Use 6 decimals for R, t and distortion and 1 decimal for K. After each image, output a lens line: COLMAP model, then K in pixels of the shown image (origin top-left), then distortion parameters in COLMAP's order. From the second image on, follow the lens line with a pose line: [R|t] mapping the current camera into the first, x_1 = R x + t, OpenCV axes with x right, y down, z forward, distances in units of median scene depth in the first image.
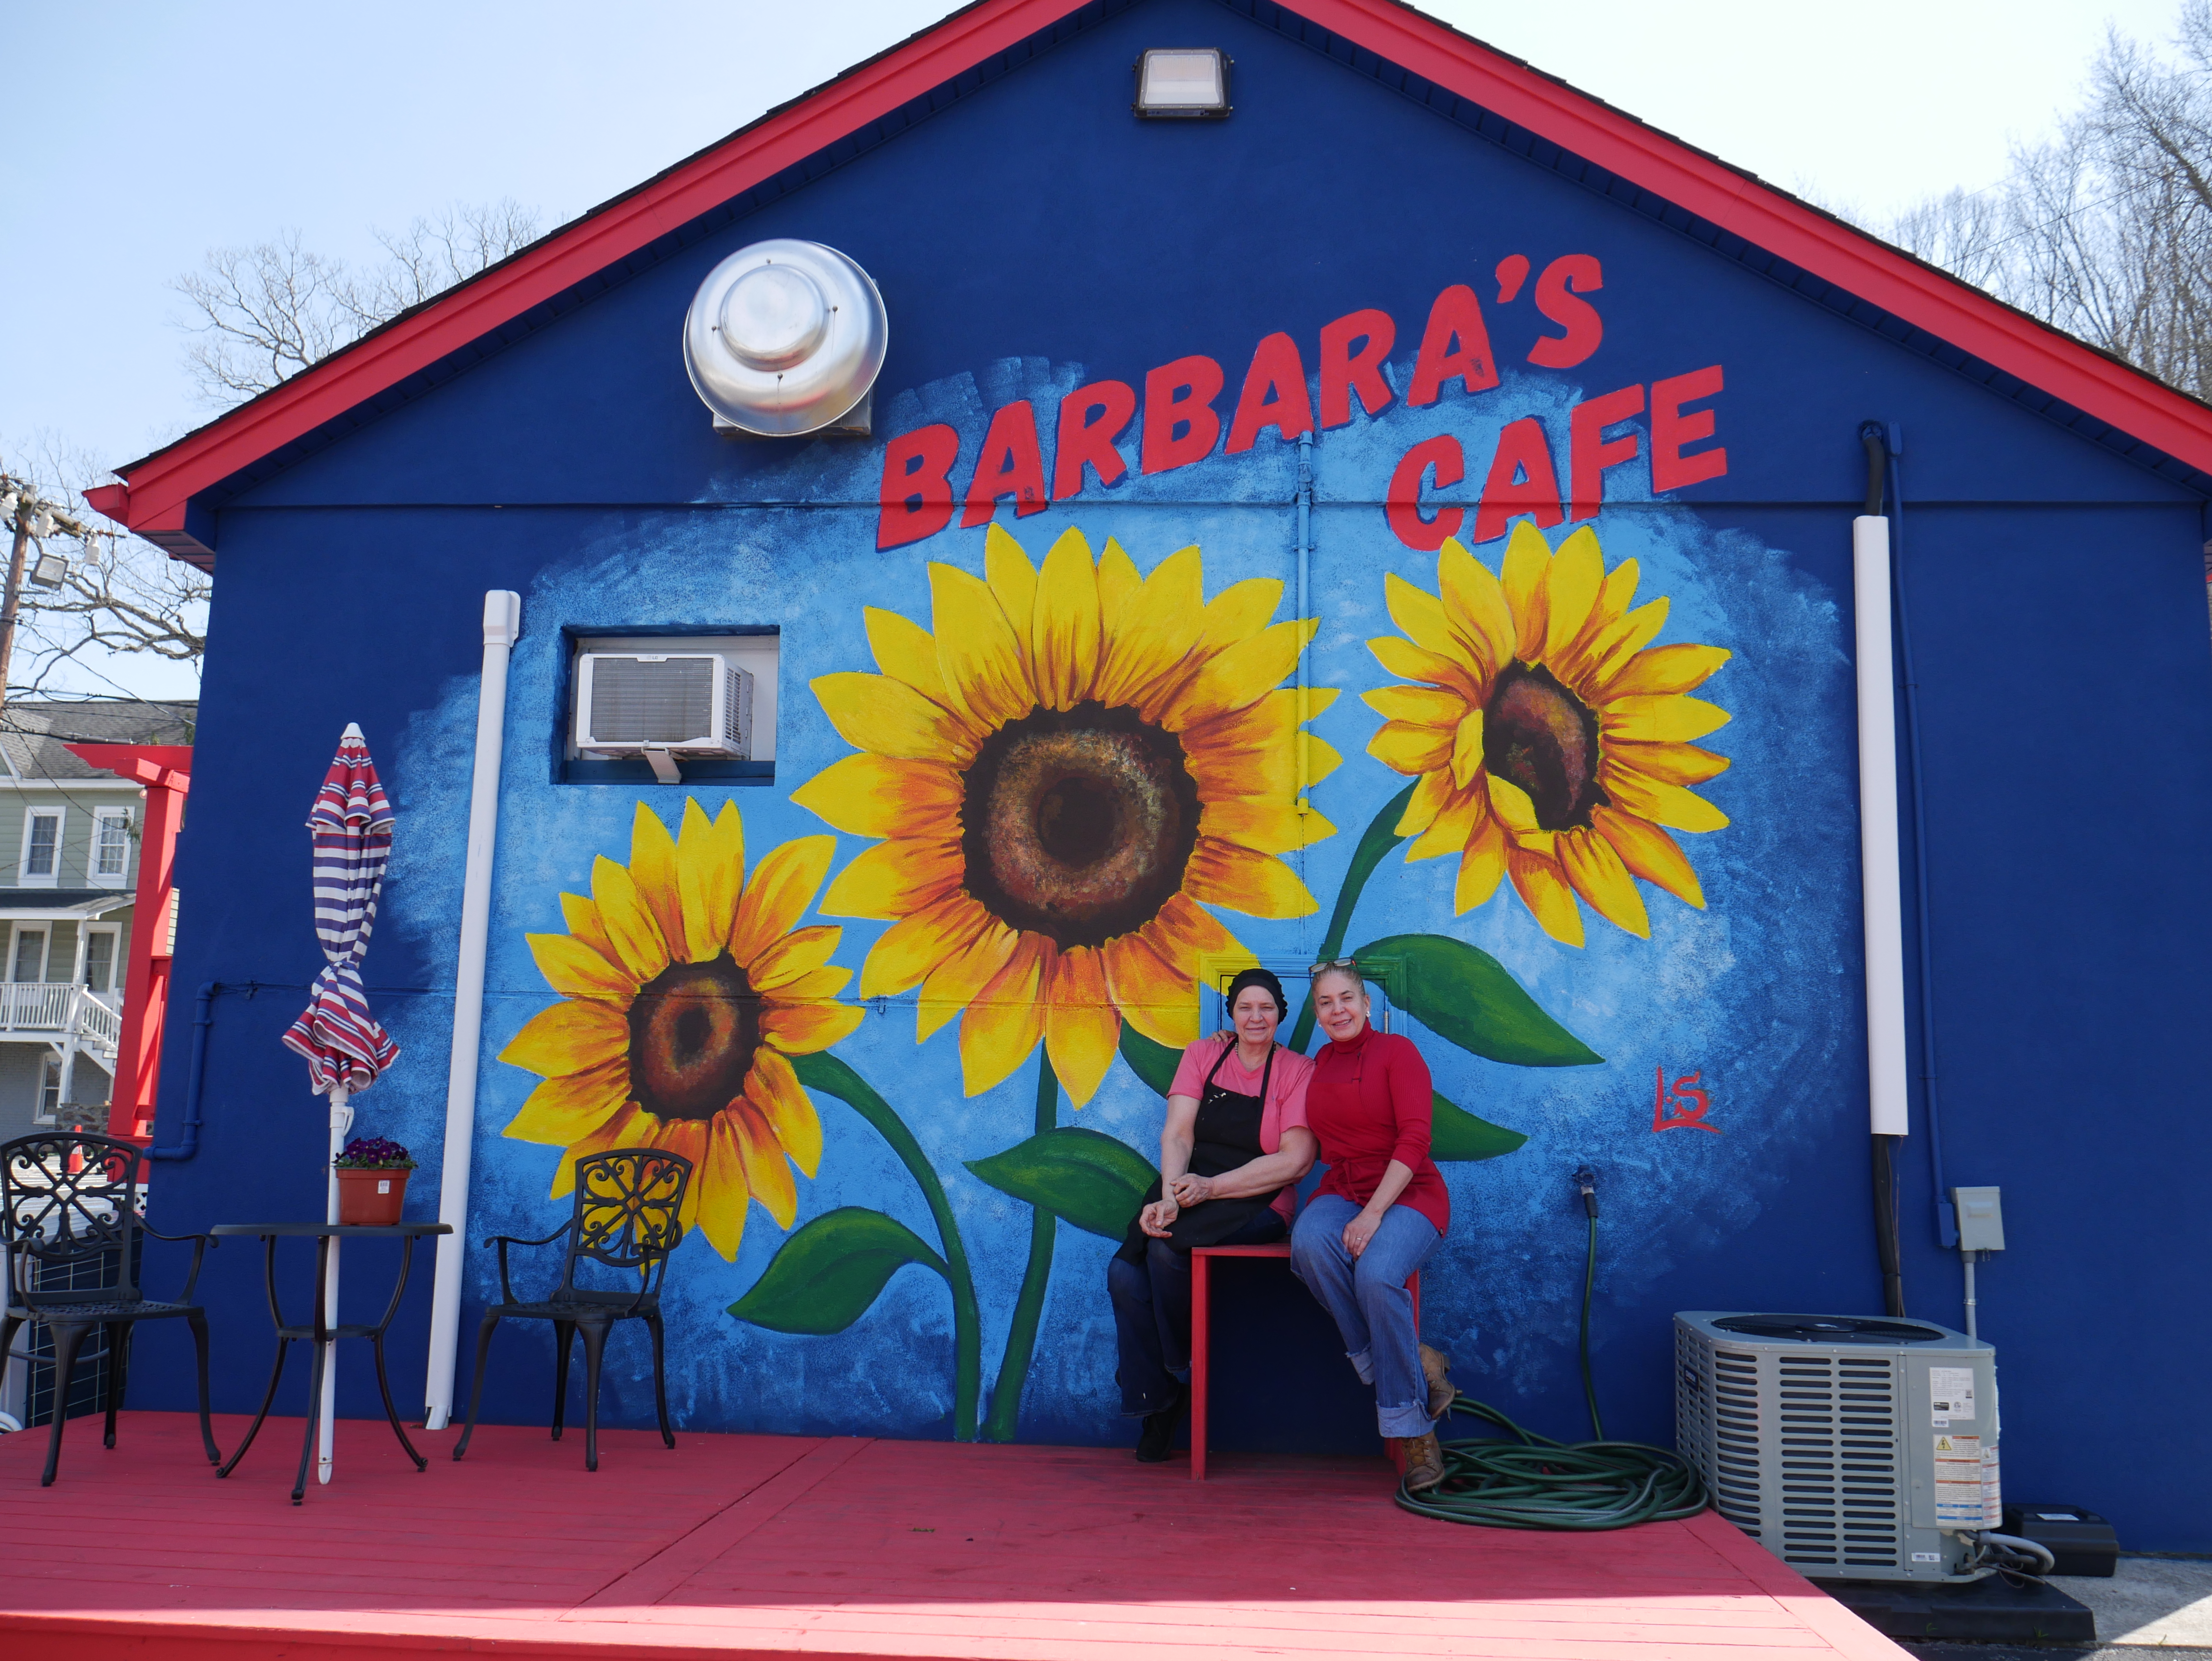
lens RADIAL K [[1841.0, 0, 1105.4], [0, 1841.0, 829.4], [0, 0, 1]] dist [-0.020339, 0.010256]
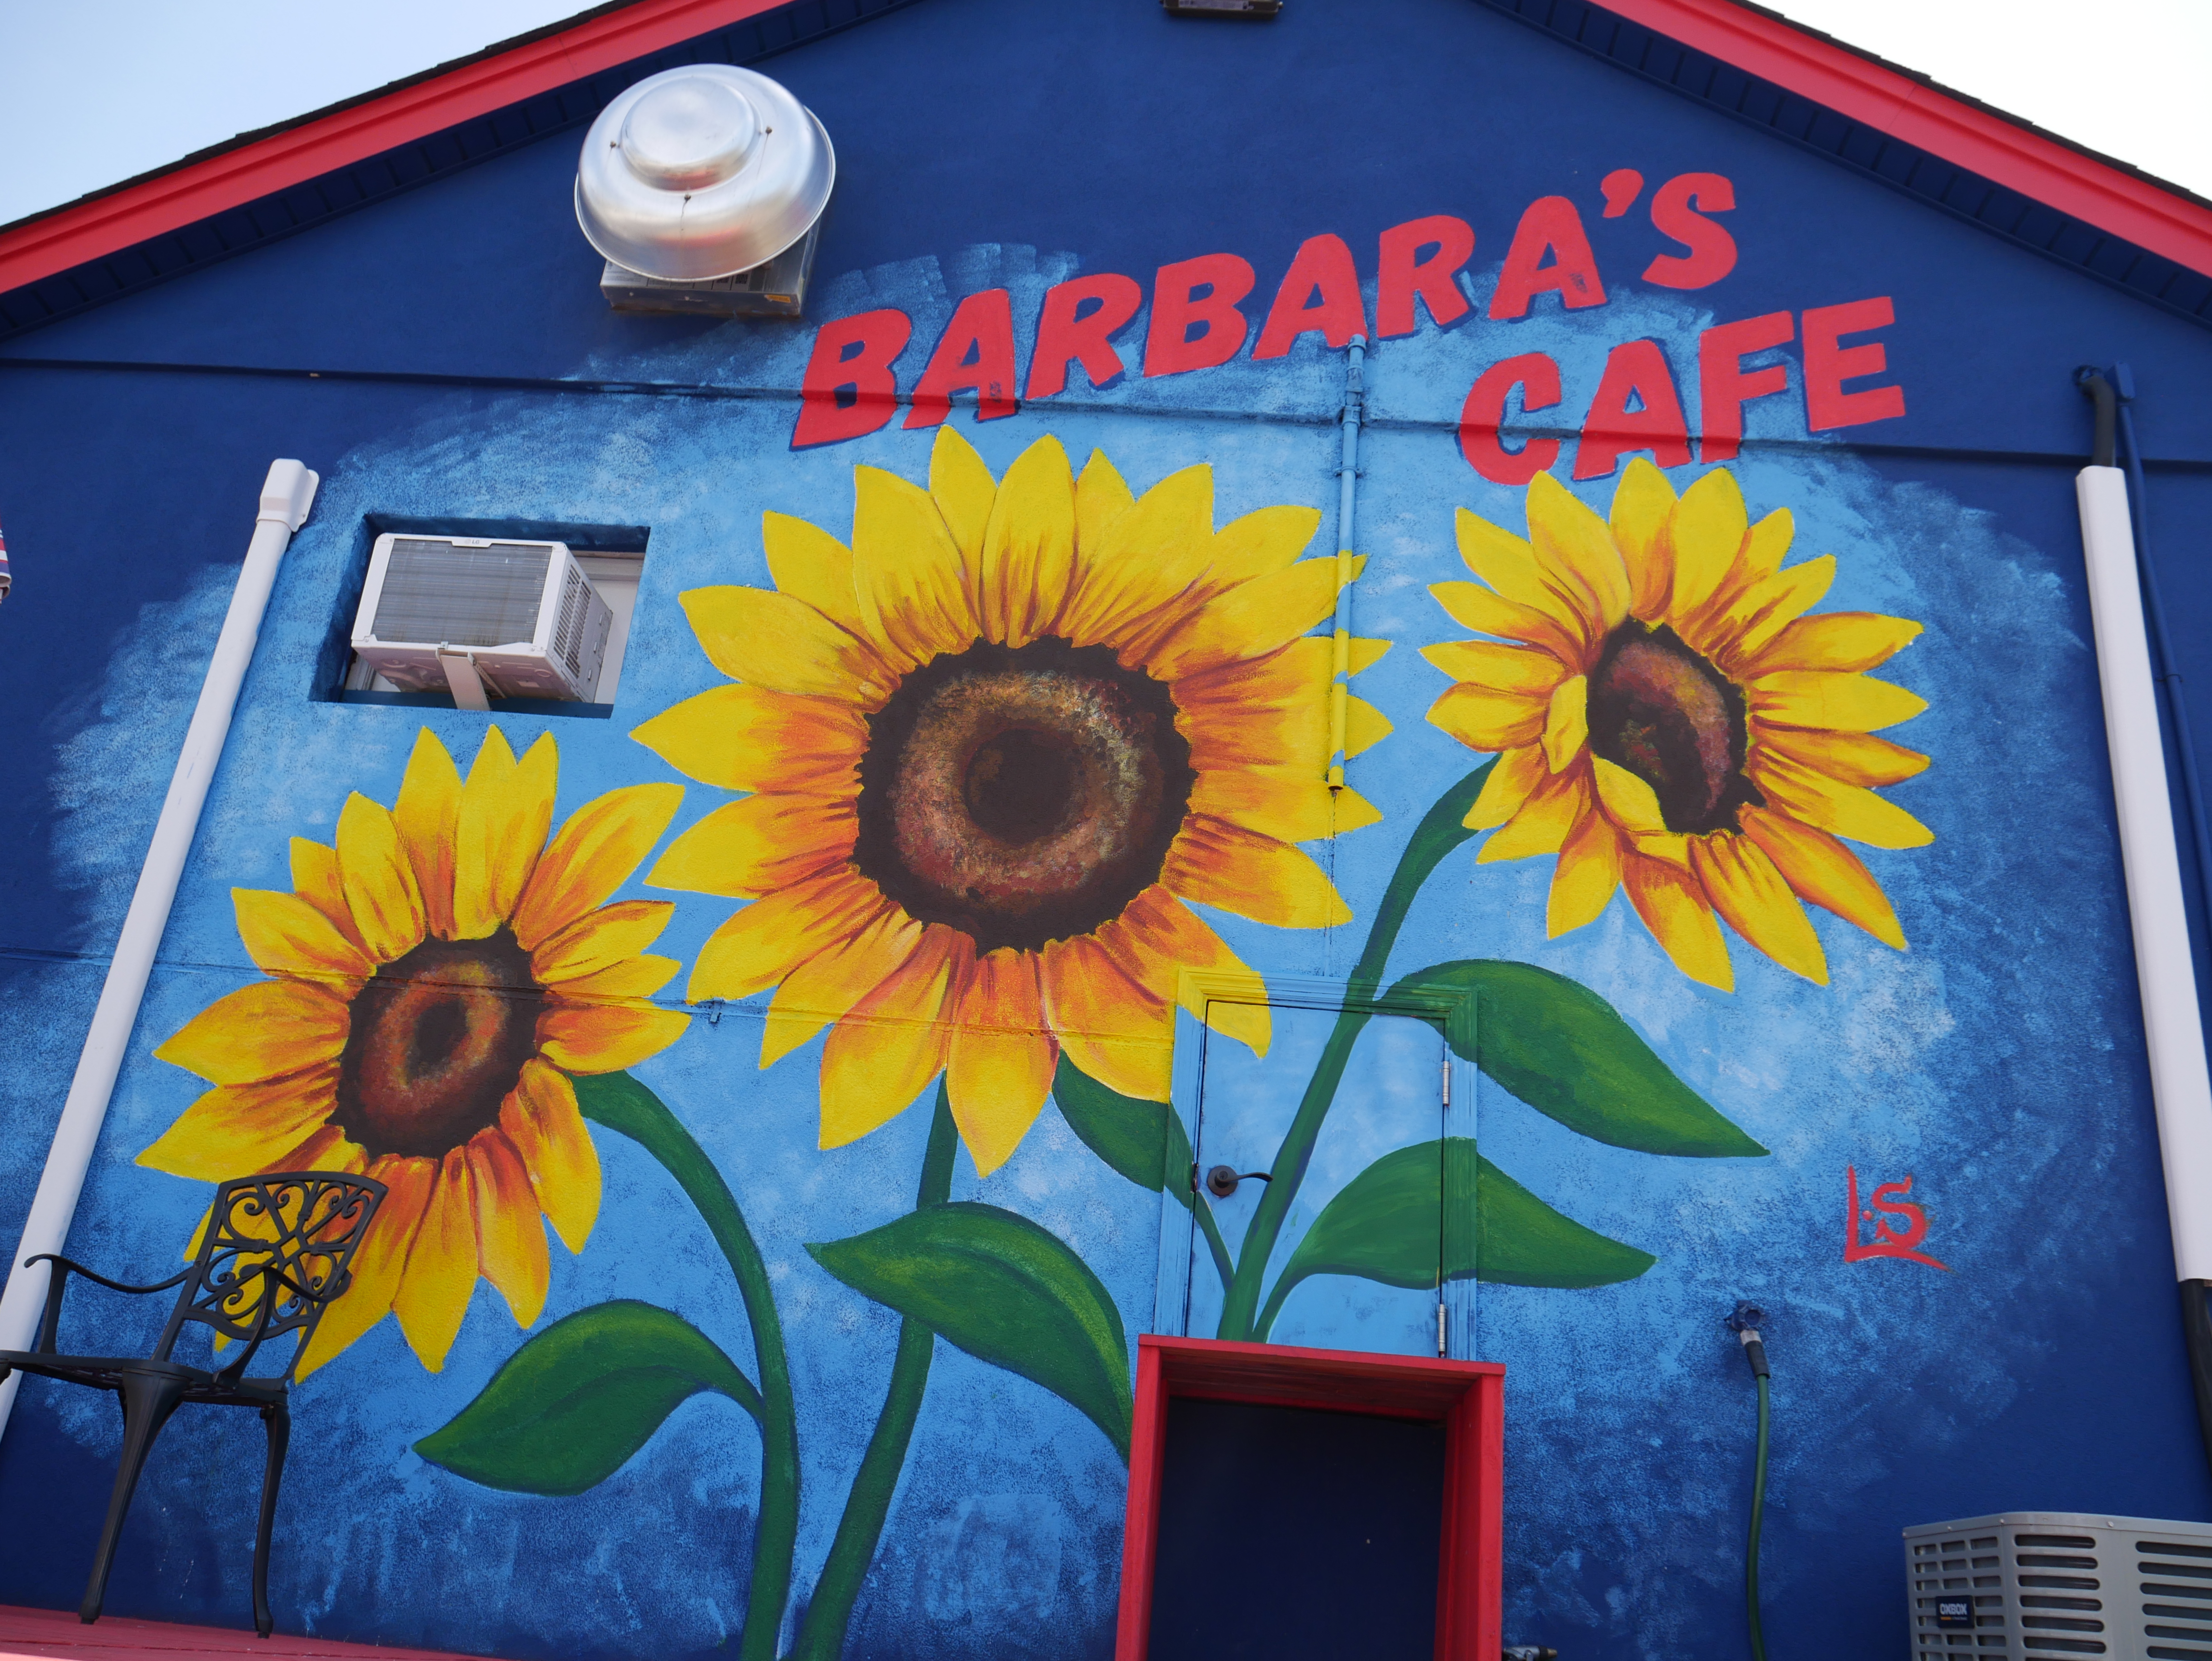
lens RADIAL K [[1841.0, 0, 1108.0], [0, 1841.0, 829.6], [0, 0, 1]] dist [-0.020339, 0.010256]
pose [[0.997288, 0.073274, -0.006915, 0.025143], [-0.072644, 0.964904, -0.252357, 0.192083], [-0.011819, 0.252175, 0.967610, 0.310770]]
